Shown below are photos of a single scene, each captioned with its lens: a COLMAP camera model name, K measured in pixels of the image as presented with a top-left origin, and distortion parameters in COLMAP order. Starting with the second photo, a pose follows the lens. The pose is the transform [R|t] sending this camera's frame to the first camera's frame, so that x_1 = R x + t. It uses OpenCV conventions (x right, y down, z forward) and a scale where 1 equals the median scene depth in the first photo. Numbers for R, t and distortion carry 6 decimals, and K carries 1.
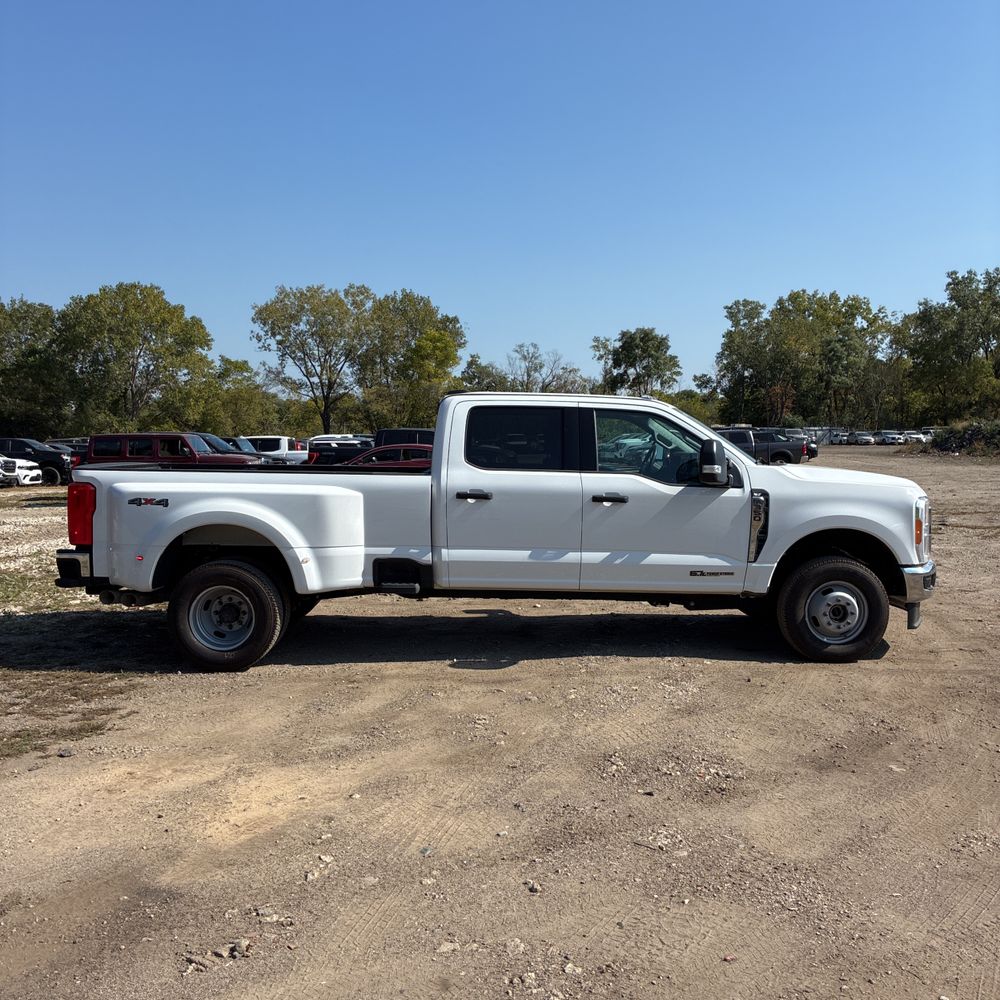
lens RADIAL K [[1026.8, 0, 496.6], [0, 1026.8, 501.4], [0, 0, 1]] dist [0.026315, 0.000000]
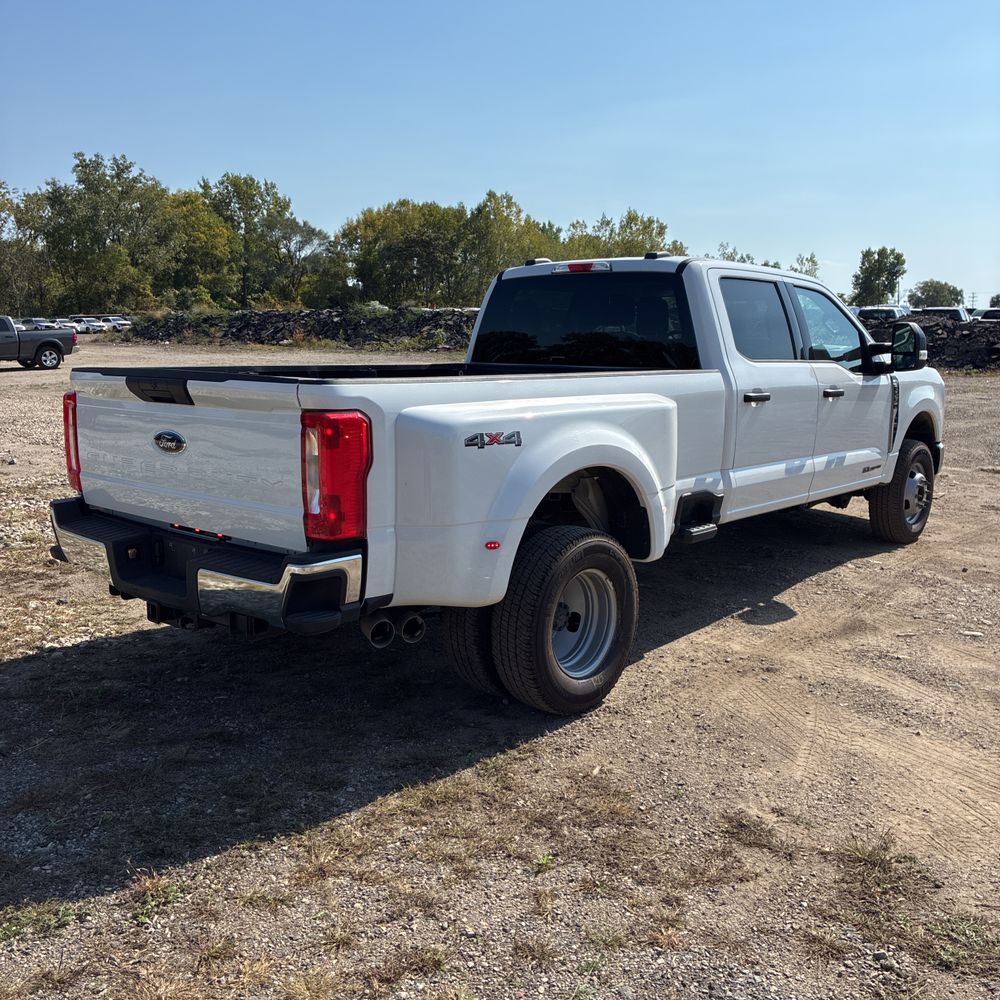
lens RADIAL K [[1026.8, 0, 500.1], [0, 1026.8, 500.6], [0, 0, 1]] dist [0.026315, 0.000000]
pose [[0.670341, -0.123602, 0.731686, -0.197295], [0.045932, 0.991051, 0.125335, -0.009406], [-0.740630, -0.050409, 0.670020, 0.172911]]
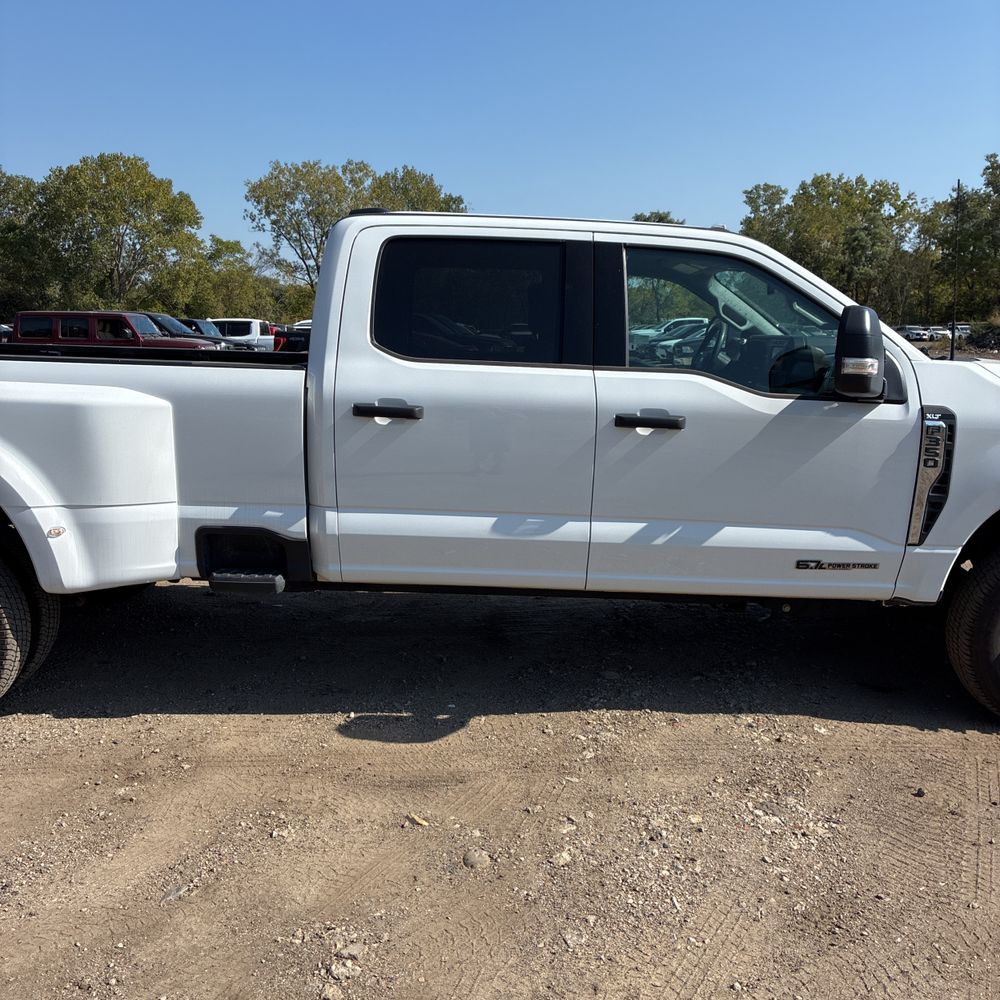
lens RADIAL K [[1026.8, 0, 494.6], [0, 1026.8, 508.0], [0, 0, 1]] dist [0.026315, 0.000000]
pose [[0.999846, 0.016733, -0.005319, 0.009901], [-0.016042, 0.993729, 0.110660, -0.004154], [0.007138, -0.110558, 0.993844, 0.132360]]
